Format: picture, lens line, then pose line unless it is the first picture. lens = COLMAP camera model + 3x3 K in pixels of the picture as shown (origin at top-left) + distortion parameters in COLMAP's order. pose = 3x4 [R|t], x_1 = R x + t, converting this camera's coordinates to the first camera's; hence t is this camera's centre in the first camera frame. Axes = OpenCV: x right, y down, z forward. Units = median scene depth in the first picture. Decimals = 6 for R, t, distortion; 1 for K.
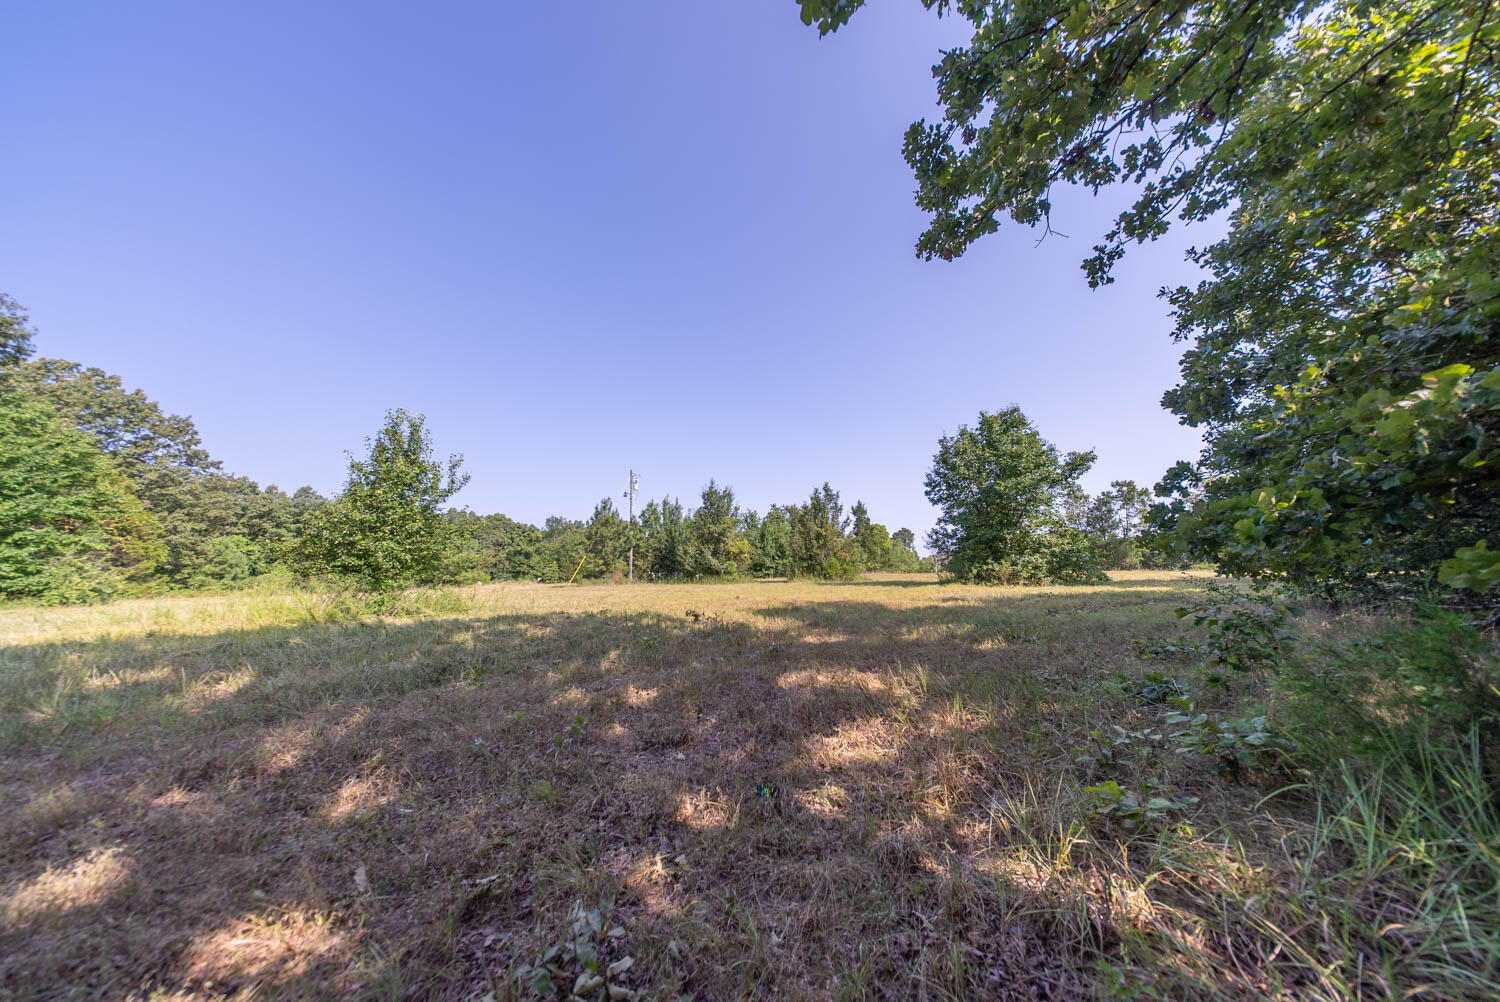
lens RADIAL K [[438.1, 0, 750.5], [0, 438.1, 503.7], [0, 0, 1]] dist [0.000170, -0.001078]
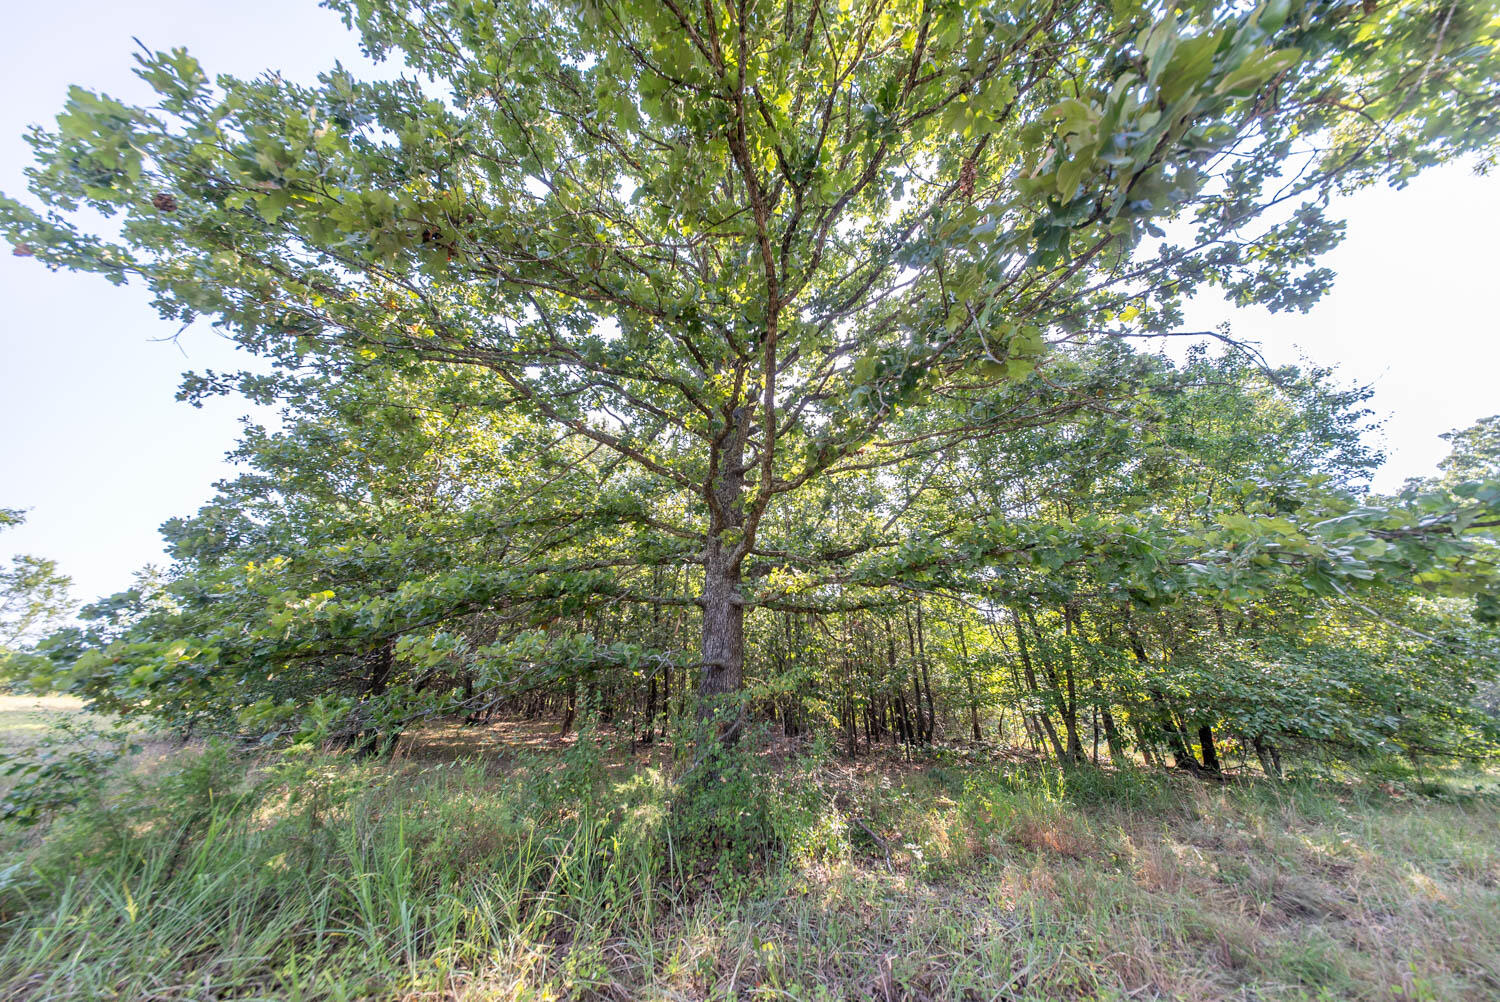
lens RADIAL K [[445.1, 0, 750.0], [0, 445.1, 501.0], [0, 0, 1]] dist [0.000109, 0.000035]
pose [[-0.177530, 0.413934, 0.892828, -0.213243], [-0.168483, 0.881061, -0.441979, -0.048491], [-0.969586, -0.228890, -0.086674, -0.189481]]
